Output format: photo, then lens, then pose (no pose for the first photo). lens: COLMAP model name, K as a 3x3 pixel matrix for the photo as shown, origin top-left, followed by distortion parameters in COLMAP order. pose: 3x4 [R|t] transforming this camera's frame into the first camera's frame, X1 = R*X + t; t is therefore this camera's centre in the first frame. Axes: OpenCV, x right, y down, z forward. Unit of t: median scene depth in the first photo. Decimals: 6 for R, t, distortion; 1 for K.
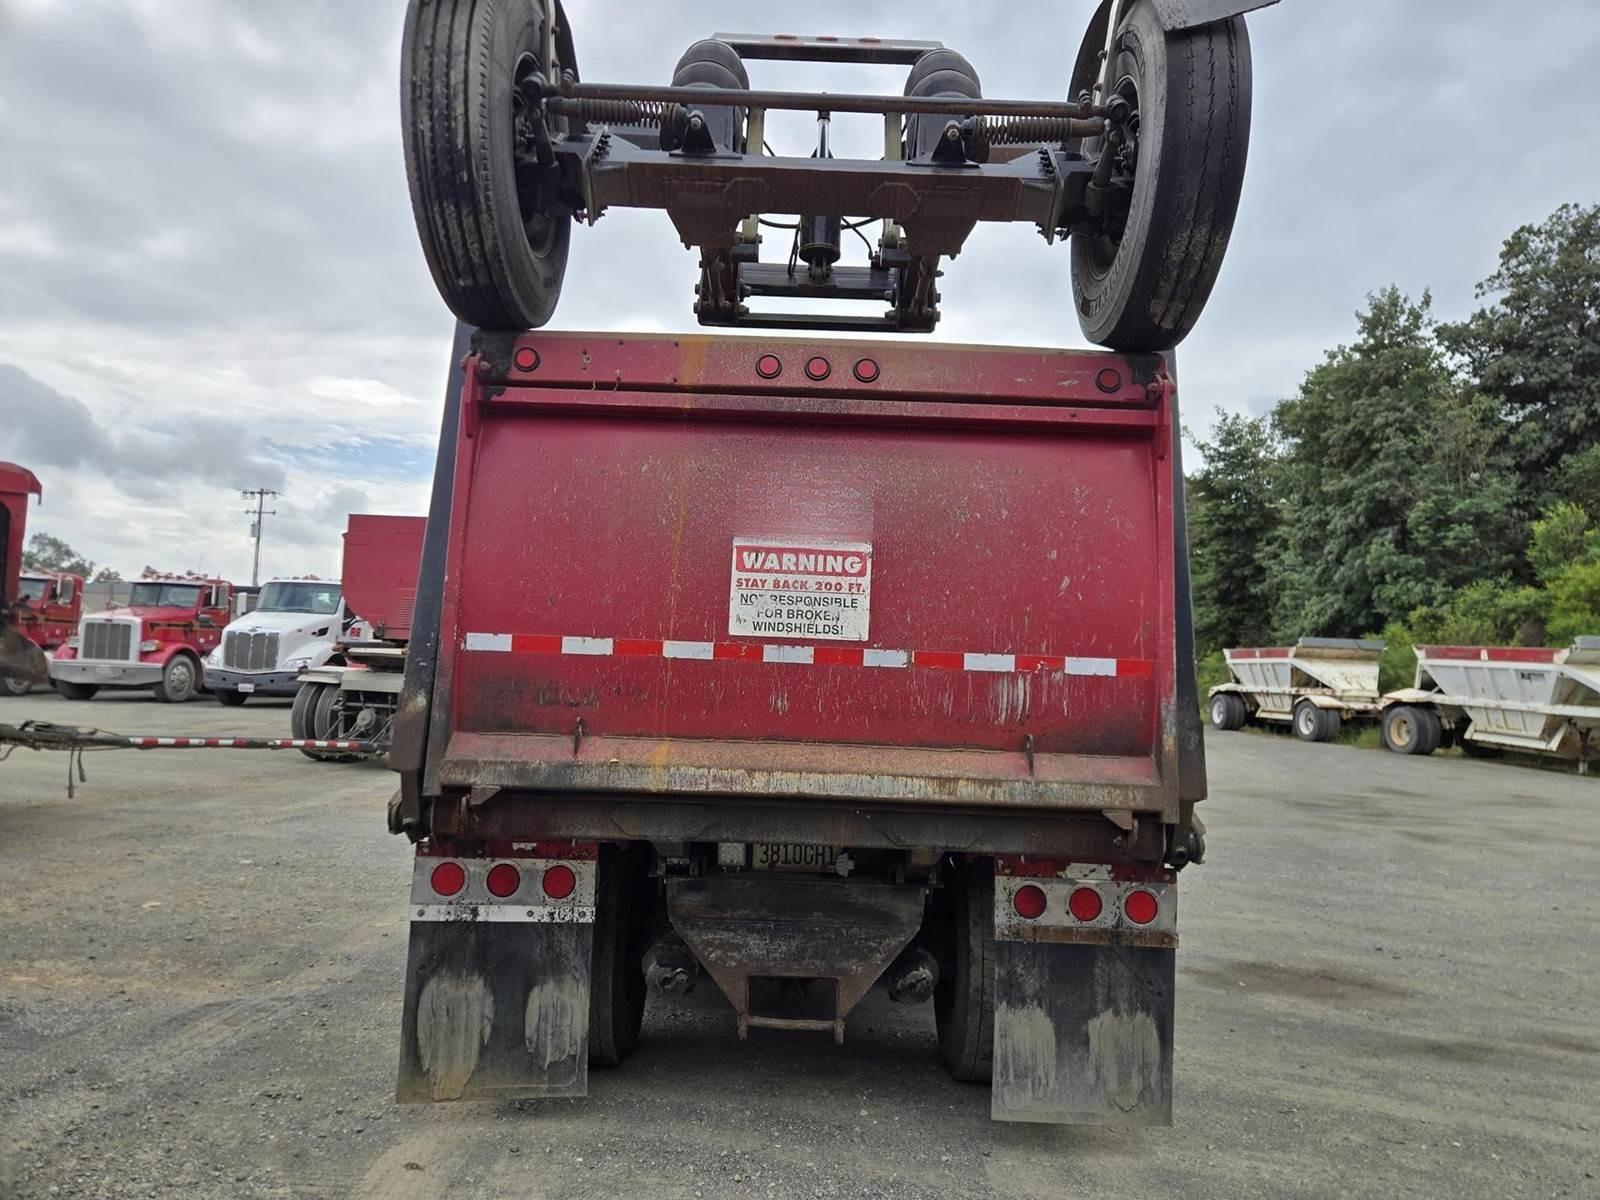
lens RADIAL K [[1059.8, 0, 794.8], [0, 1059.8, 606.4], [0, 0, 1]] dist [0.084286, -0.077764]
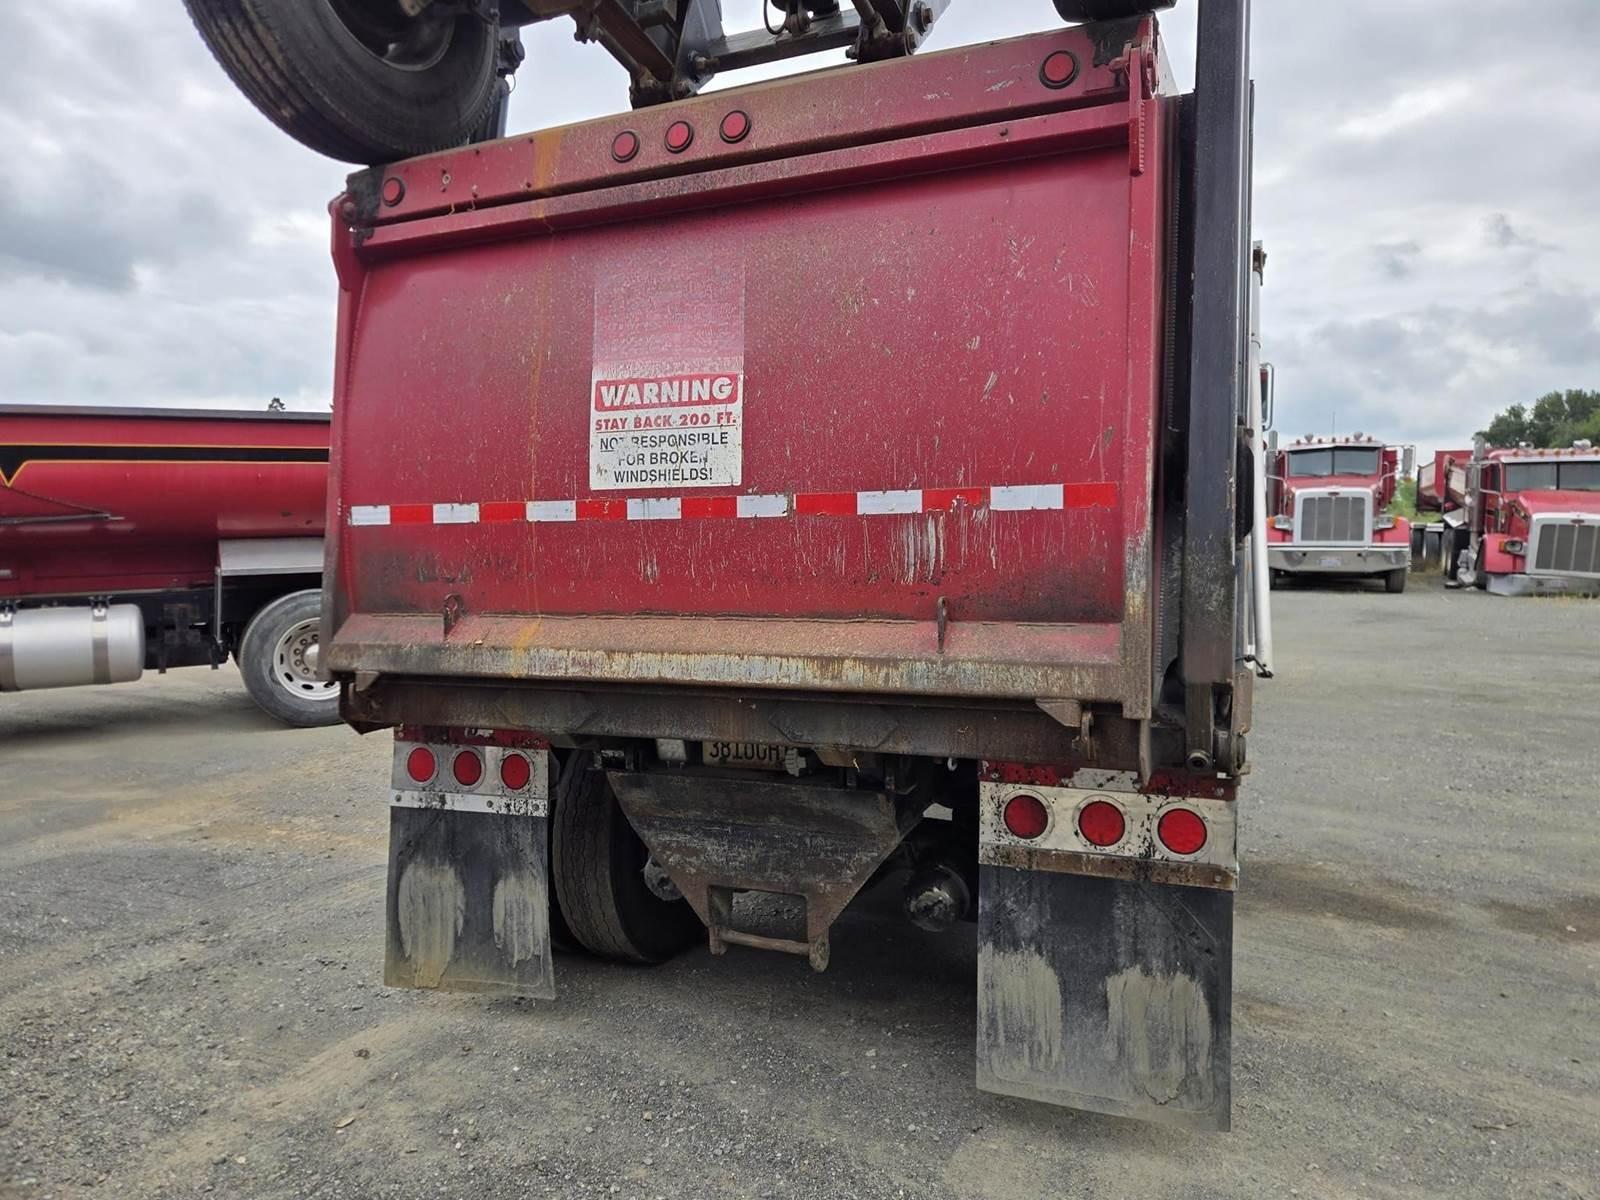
lens RADIAL K [[1010.3, 0, 818.4], [0, 1010.3, 583.1], [0, 0, 1]] dist [0.109783, -0.133470]
pose [[0.927105, -0.037685, -0.372902, 0.380759], [0.070407, 0.994731, 0.074520, 0.050688], [0.368129, -0.095342, 0.924873, 0.312963]]
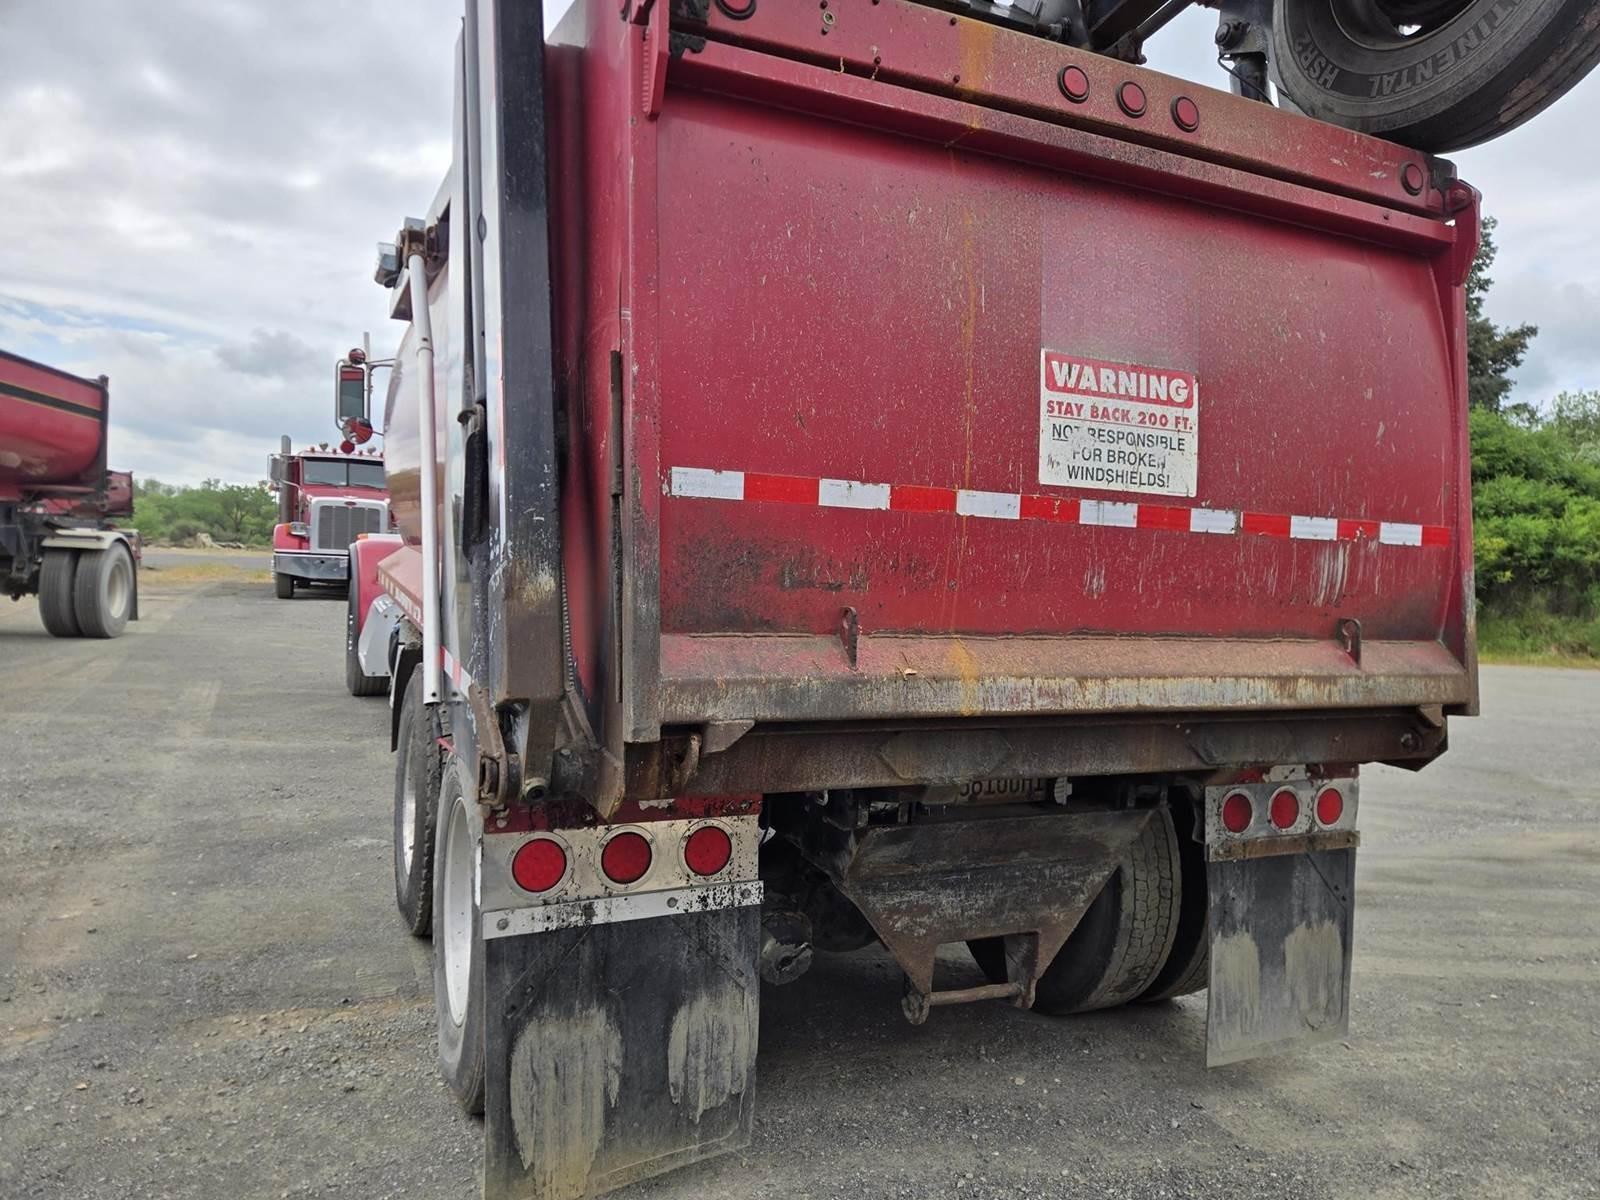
lens RADIAL K [[1085.2, 0, 811.0], [0, 1085.2, 603.8], [0, 0, 1]] dist [0.077151, -0.065790]
pose [[0.906358, -0.016001, 0.422207, -0.474335], [-0.033754, 0.993347, 0.110106, 0.030173], [-0.421160, -0.114047, 0.899788, 0.404403]]
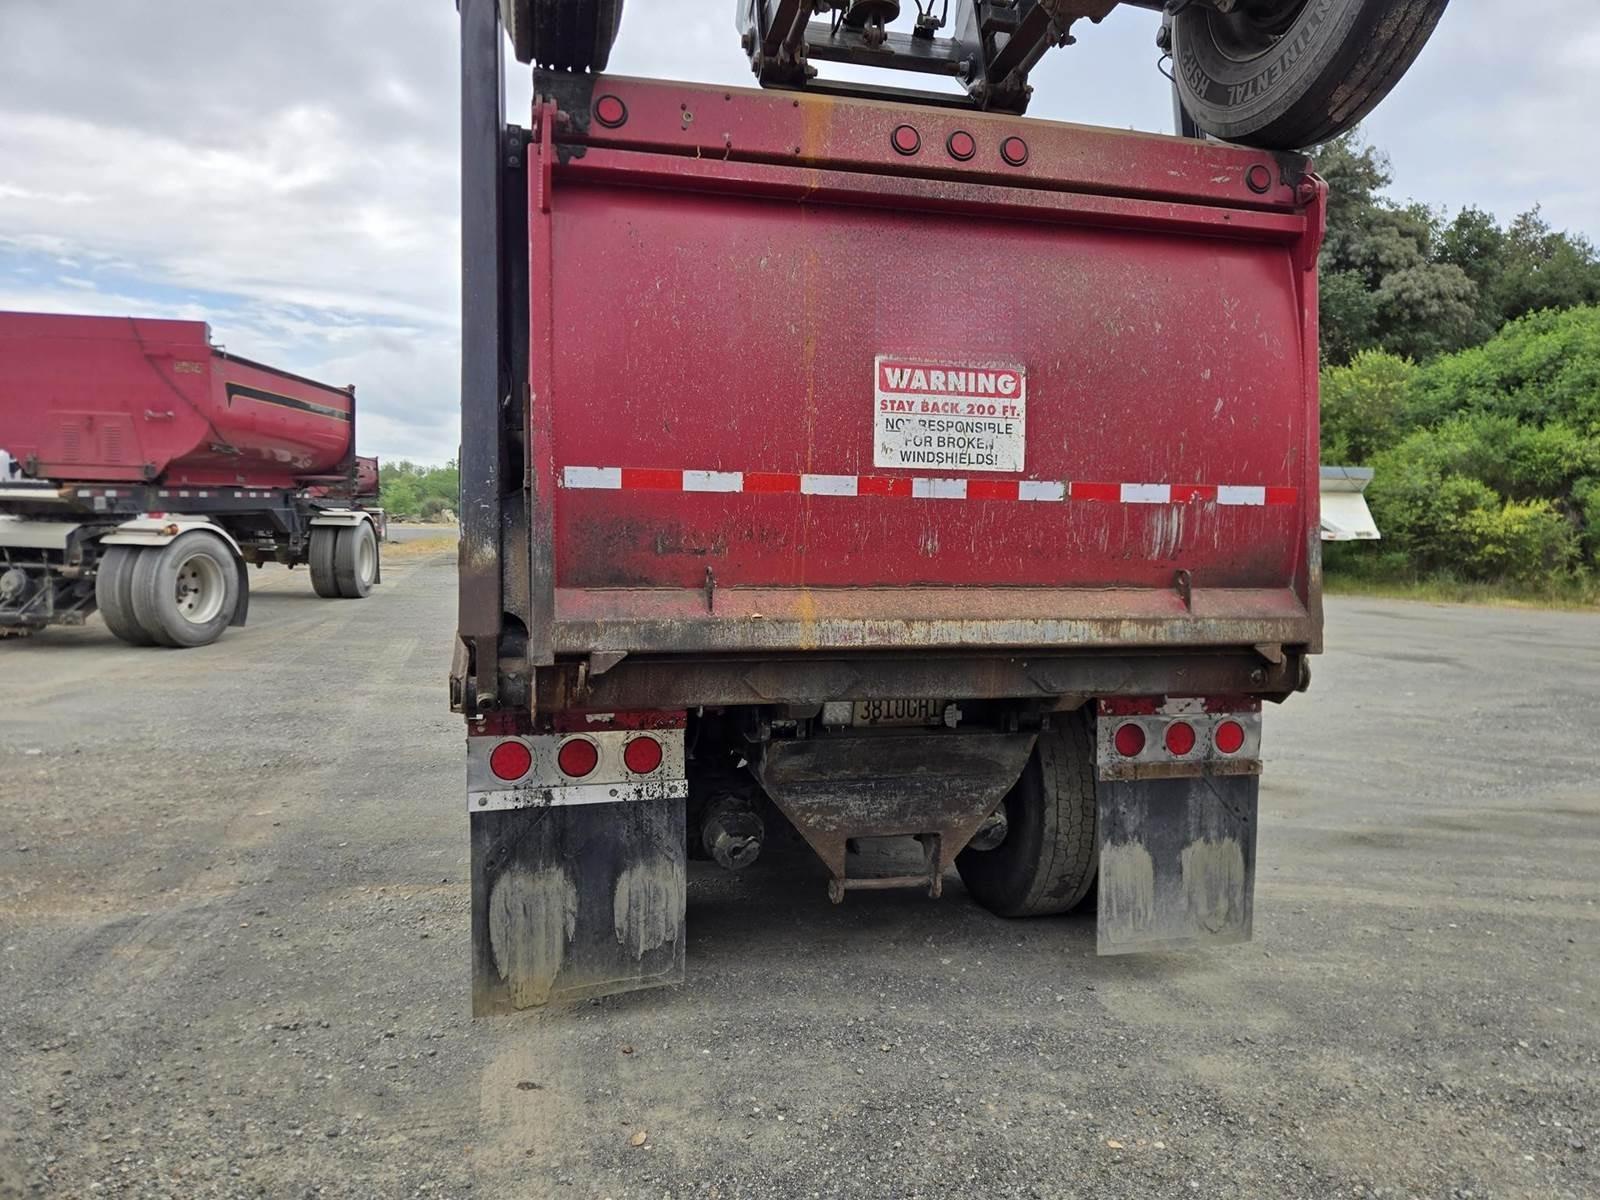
lens RADIAL K [[1072.6, 0, 794.4], [0, 1072.6, 596.3], [0, 0, 1]] dist [0.084568, -0.070047]
pose [[0.969957, -0.037649, 0.240345, -0.325792], [0.003542, 0.990033, 0.140792, 0.007682], [-0.243250, -0.135711, 0.960423, 0.156570]]
